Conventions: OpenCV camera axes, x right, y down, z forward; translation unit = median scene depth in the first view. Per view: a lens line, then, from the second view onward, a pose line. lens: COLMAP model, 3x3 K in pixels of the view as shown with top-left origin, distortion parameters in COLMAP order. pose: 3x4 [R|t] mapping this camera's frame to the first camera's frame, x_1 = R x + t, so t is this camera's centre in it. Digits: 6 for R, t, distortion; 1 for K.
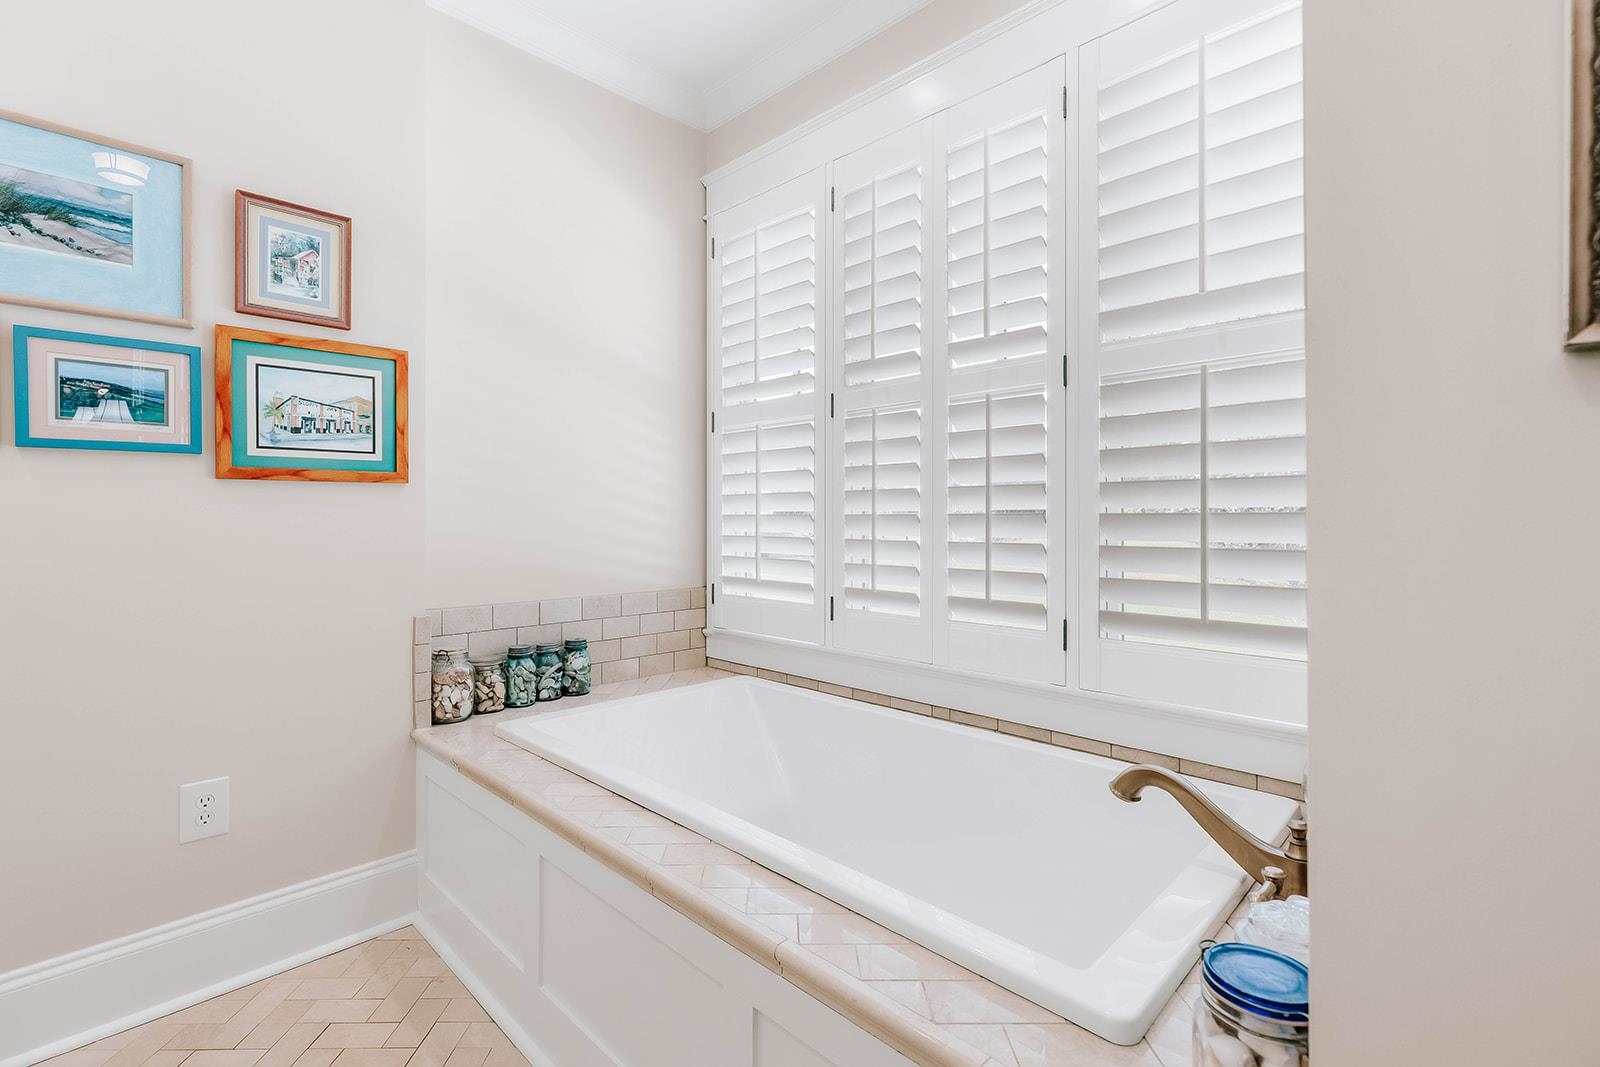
lens RADIAL K [[725.5, 0, 798.4], [0, 725.5, 508.9], [0, 0, 1]] dist [0.000942, -0.000787]
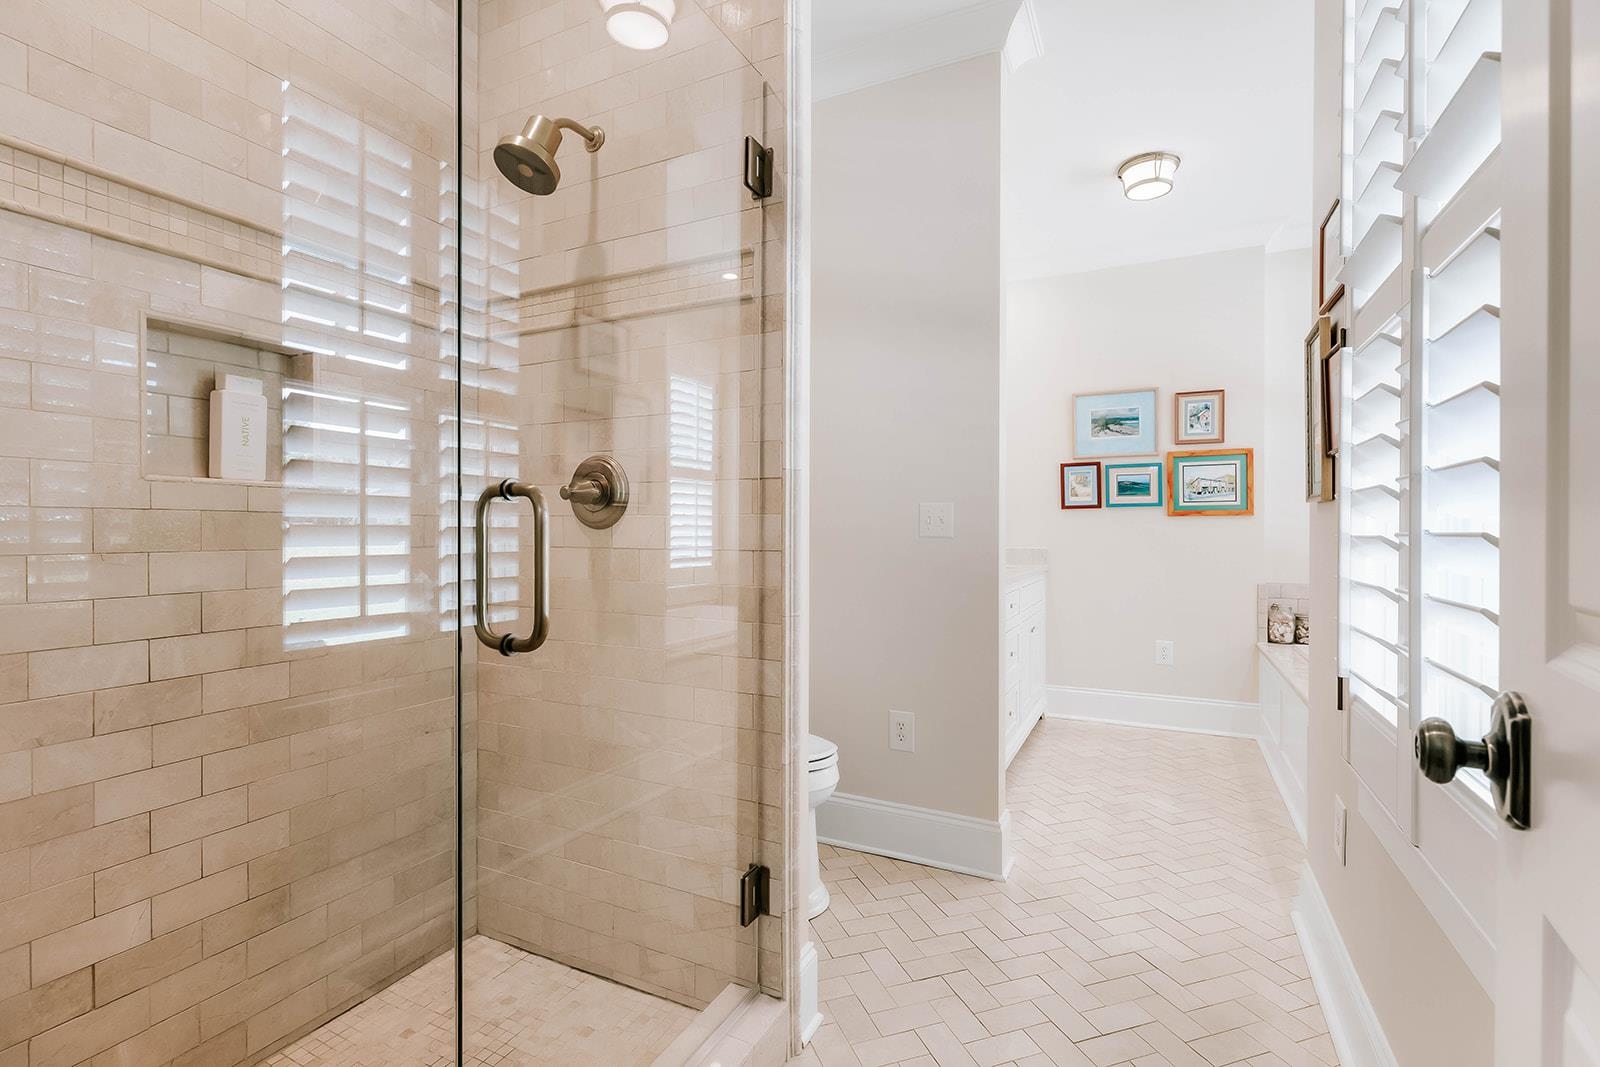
lens RADIAL K [[725.5, 0, 799.9], [0, 725.5, 534.1], [0, 0, 1]] dist [0.000942, -0.000787]
pose [[0.314703, 0.001326, -0.949189, 1.021274], [0.001825, 0.999996, 0.002002, 0.010059], [0.949188, -0.002362, 0.314699, -0.850766]]
